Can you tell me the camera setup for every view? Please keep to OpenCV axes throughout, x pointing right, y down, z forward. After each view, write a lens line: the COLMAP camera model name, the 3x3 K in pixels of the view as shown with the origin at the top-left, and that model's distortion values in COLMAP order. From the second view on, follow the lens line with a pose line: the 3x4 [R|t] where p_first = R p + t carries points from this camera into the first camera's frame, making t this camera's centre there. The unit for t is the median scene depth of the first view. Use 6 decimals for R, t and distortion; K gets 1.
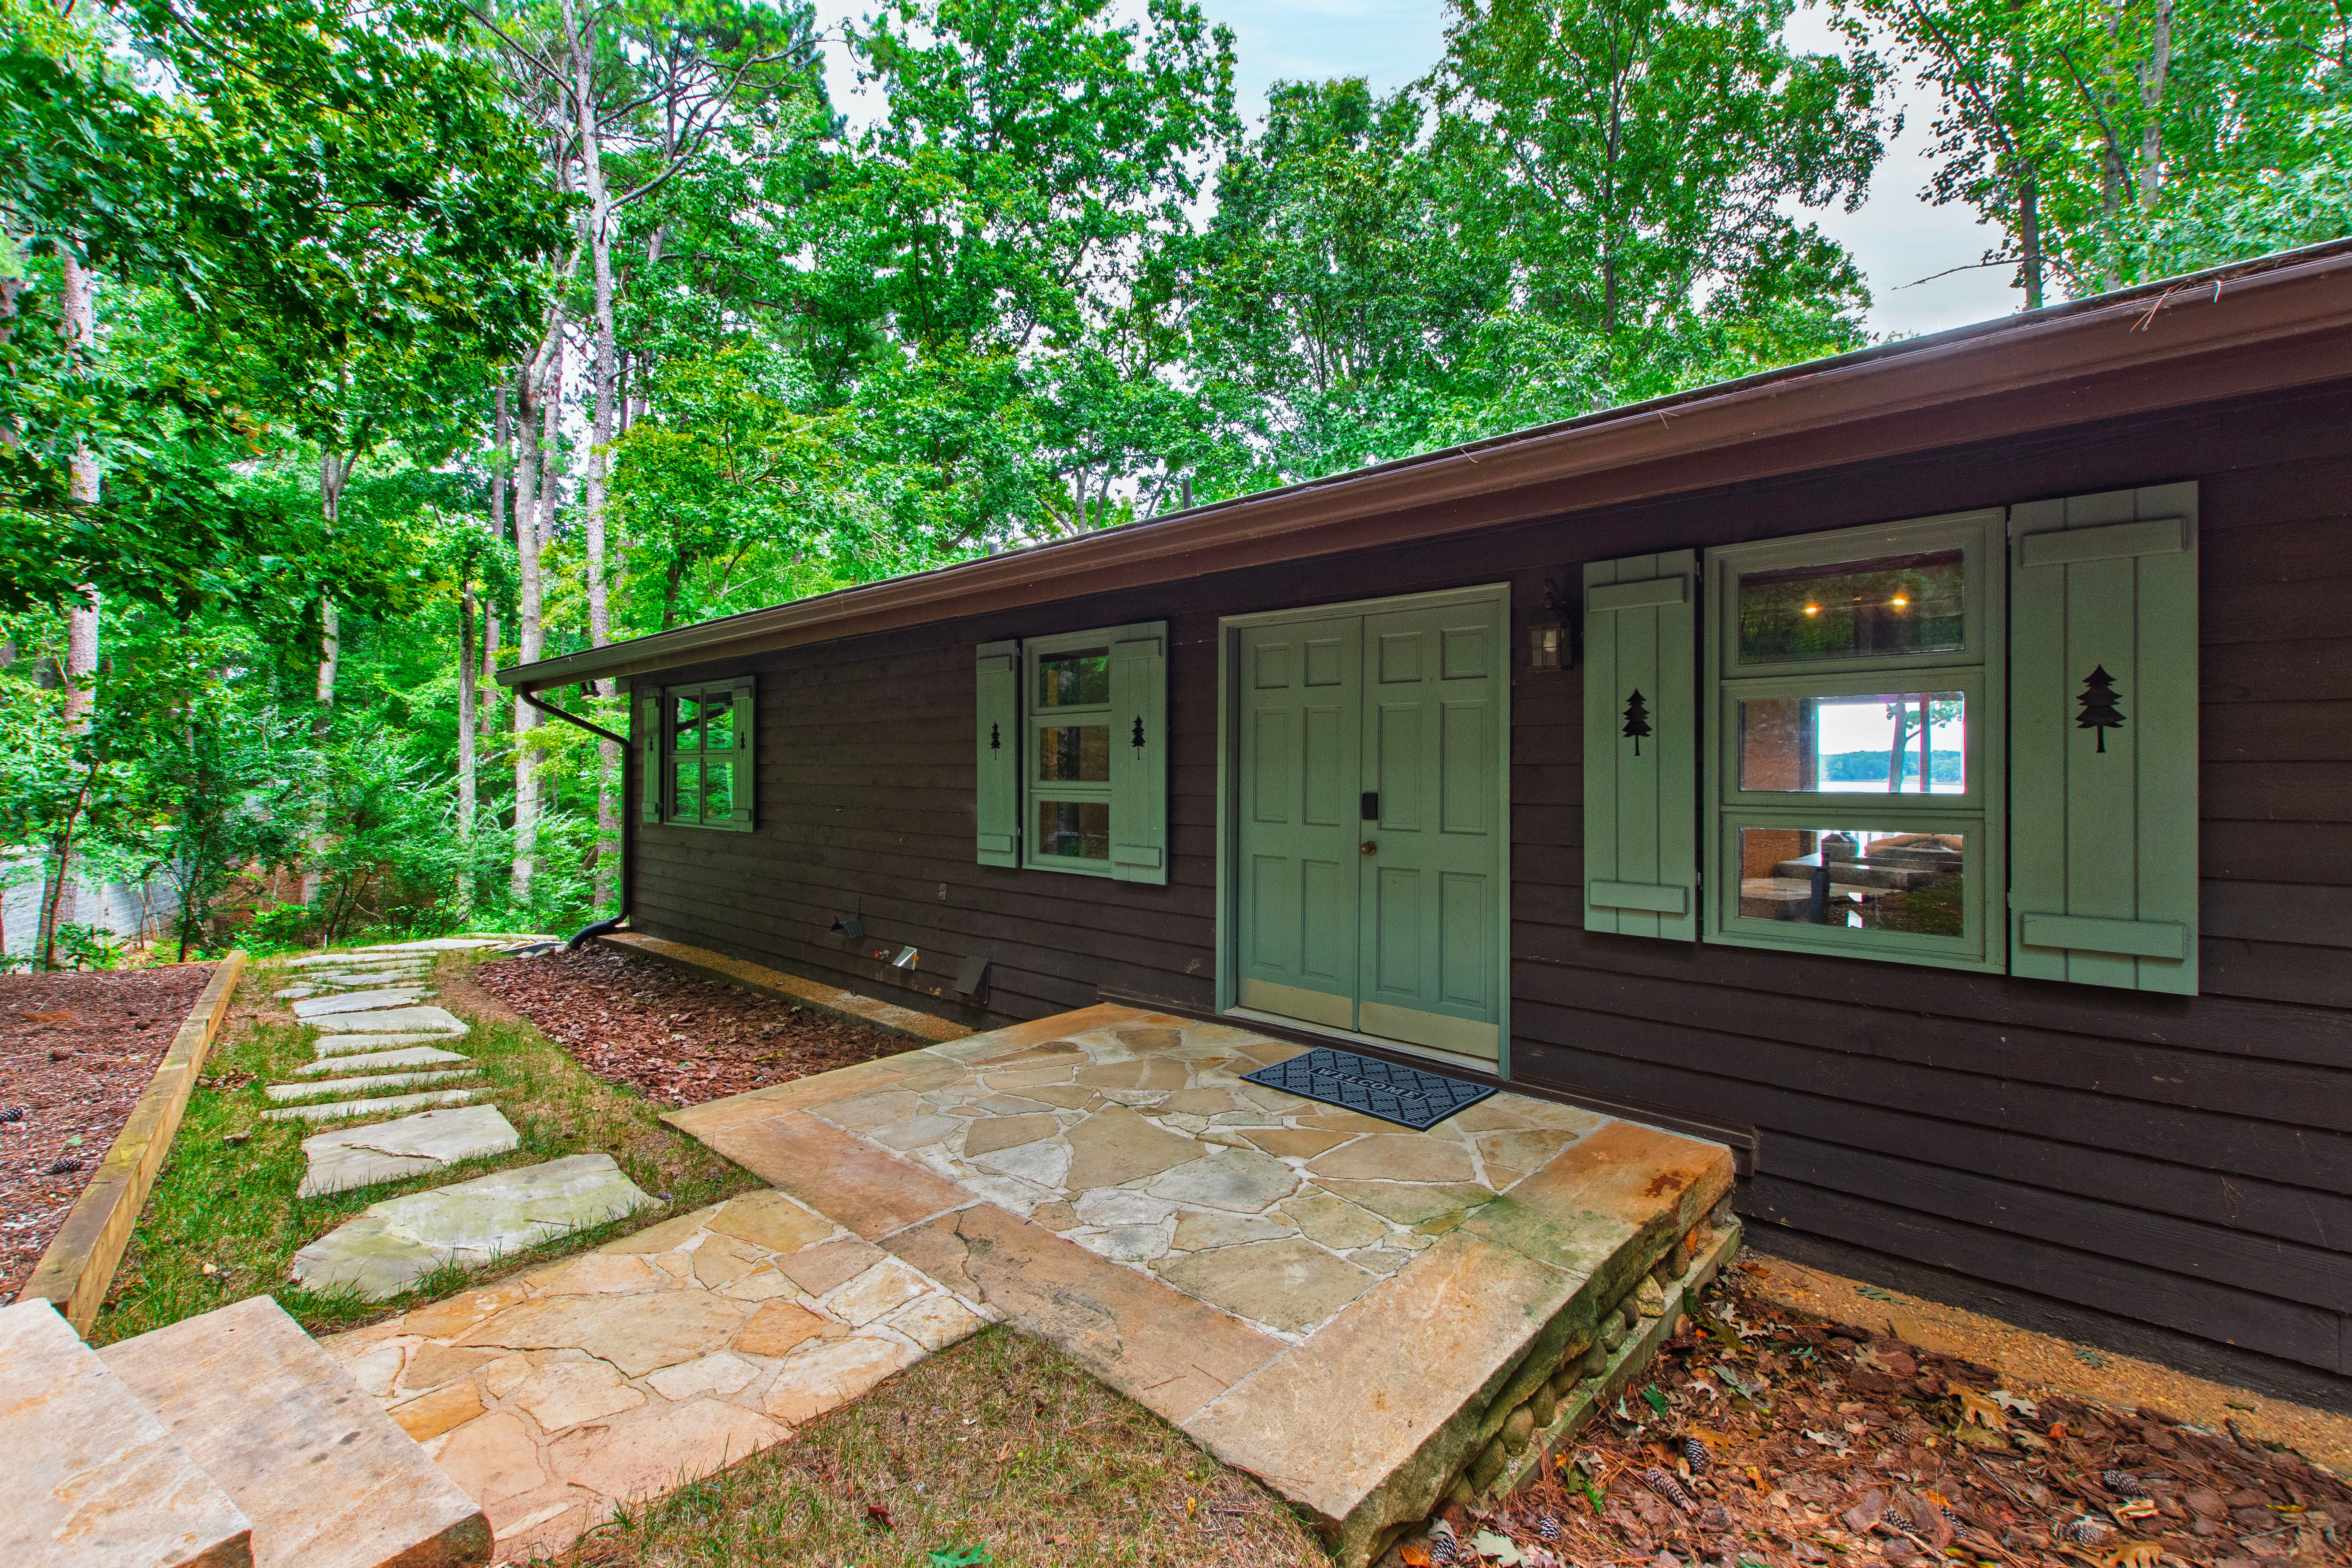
lens RADIAL K [[1025.1, 0, 1166.3], [0, 1025.1, 763.7], [0, 0, 1]] dist [-0.001419, -0.002371]
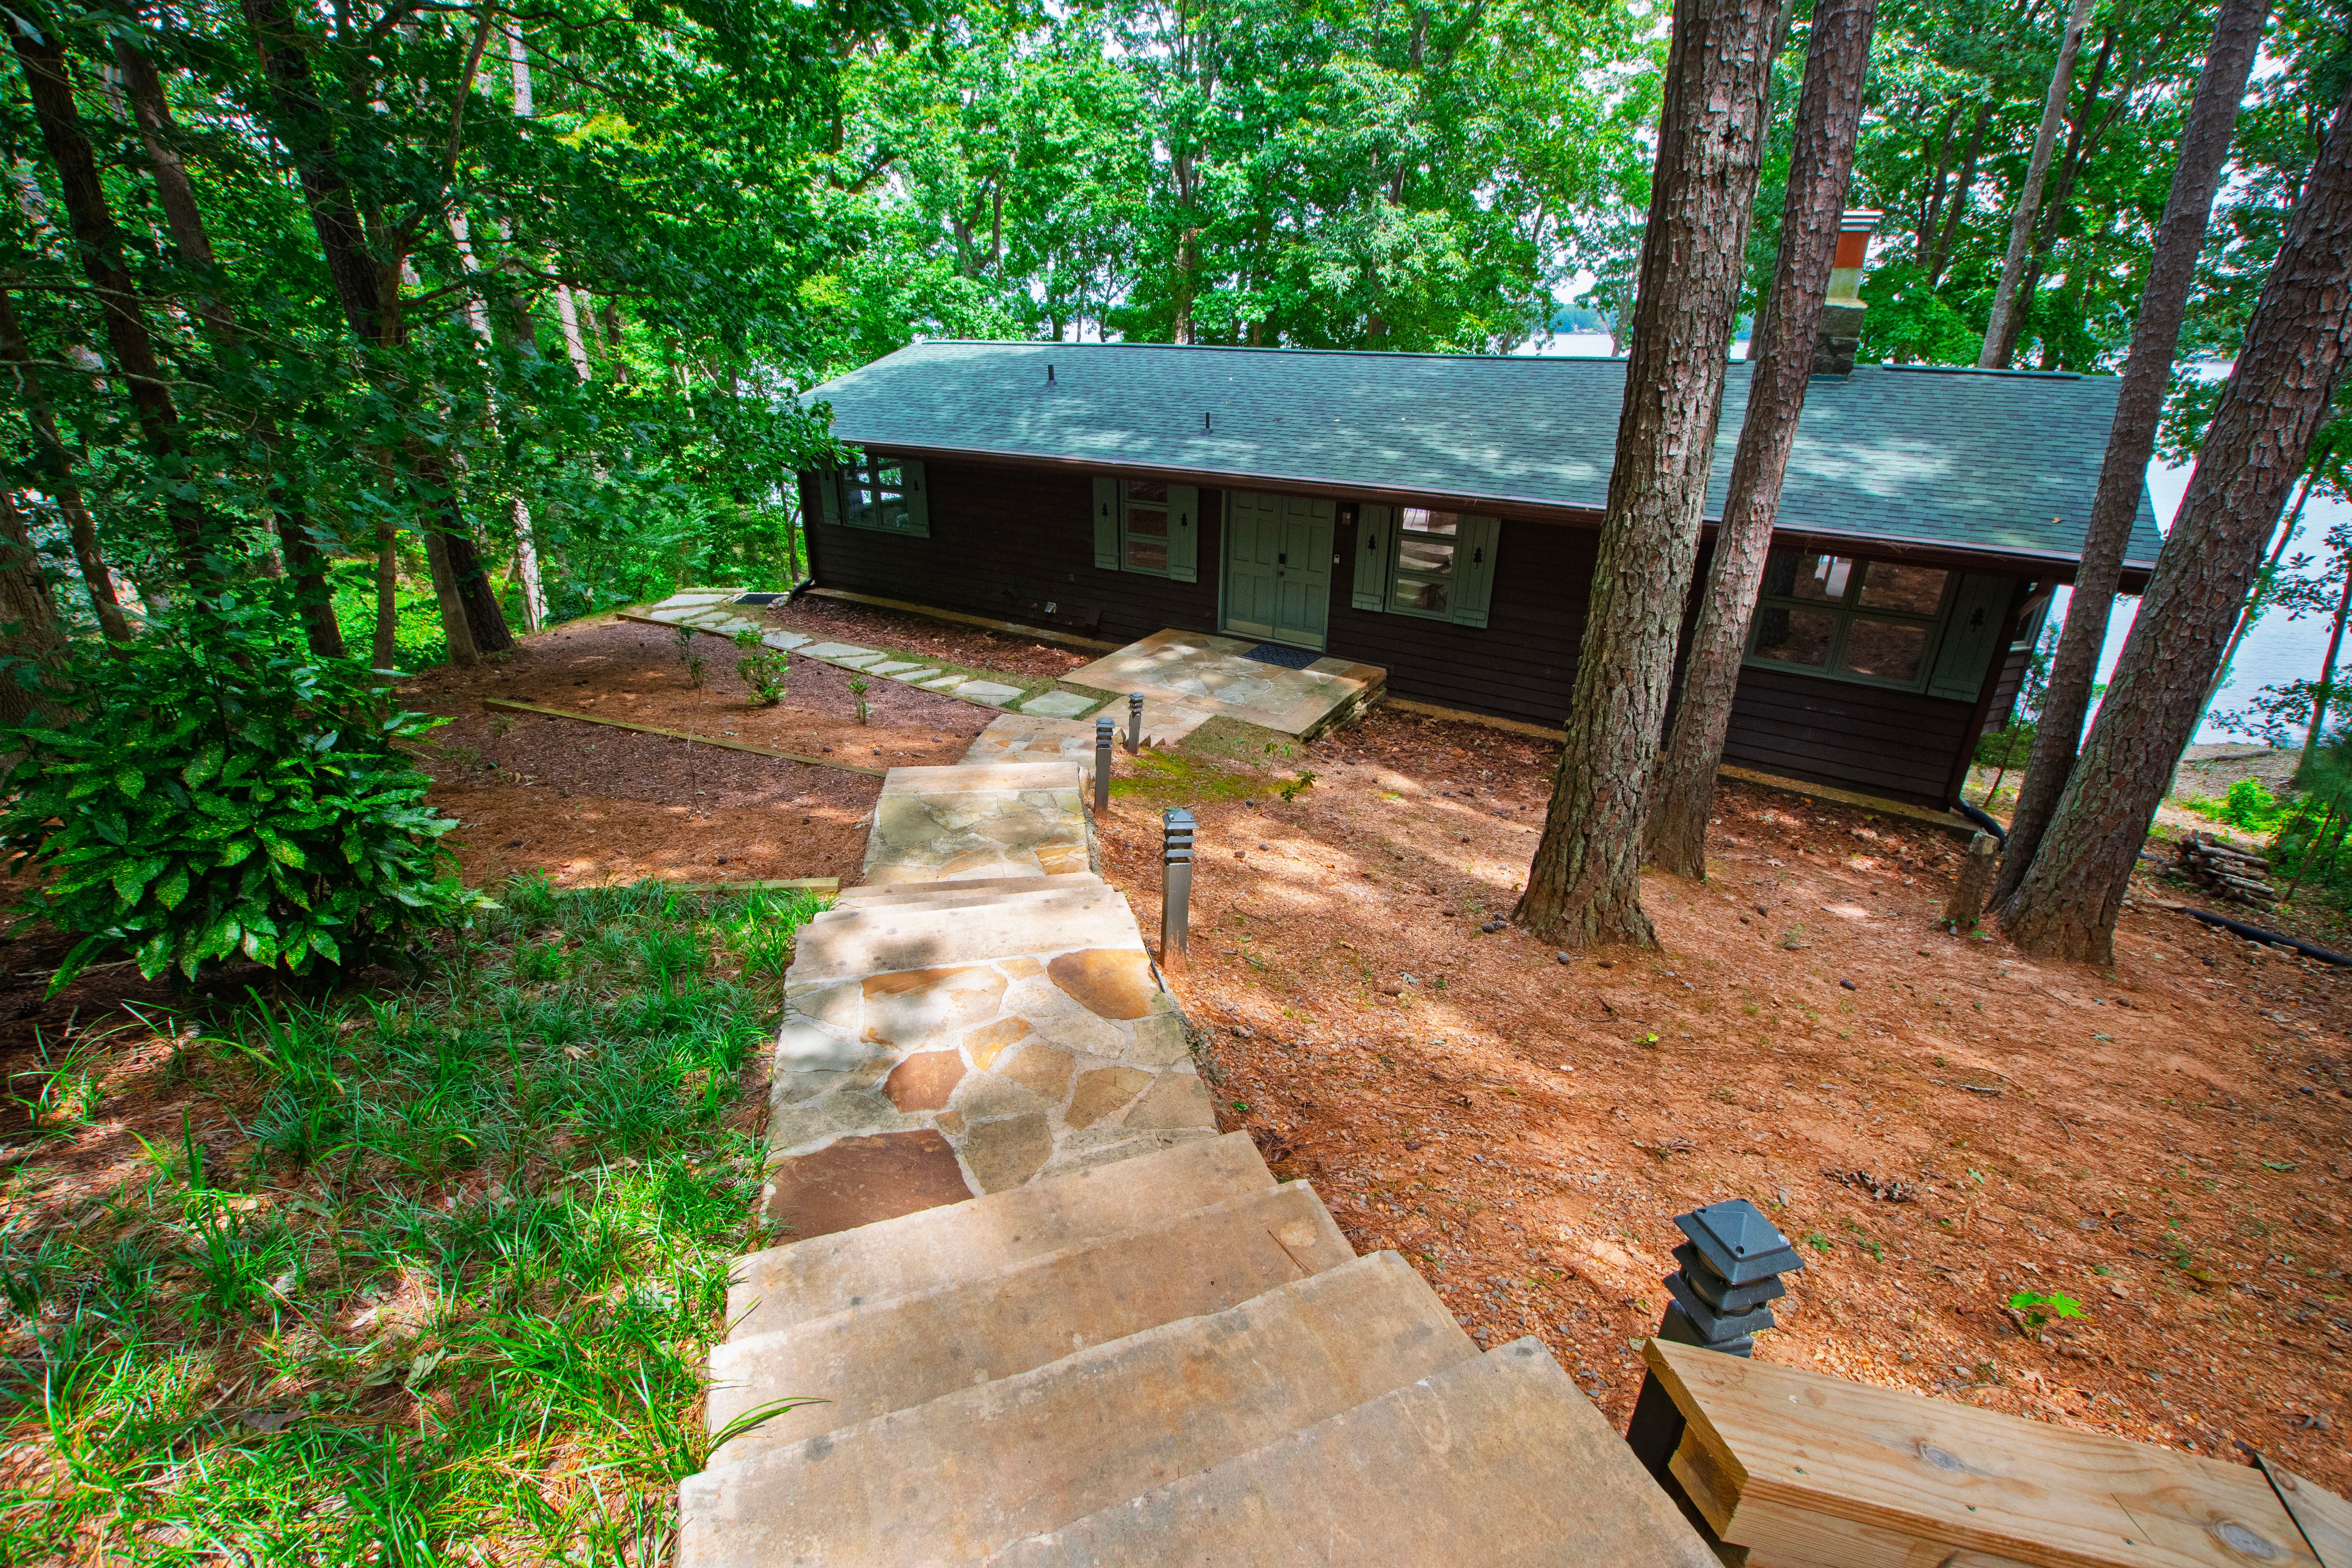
lens RADIAL K [[1025.2, 0, 1166.6], [0, 1025.2, 786.3], [0, 0, 1]] dist [-0.001419, -0.002371]
pose [[0.979988, -0.077357, 0.183413, -0.798933], [-0.008078, 0.905187, 0.424937, -0.696235], [-0.198895, -0.417914, 0.886447, -1.983626]]
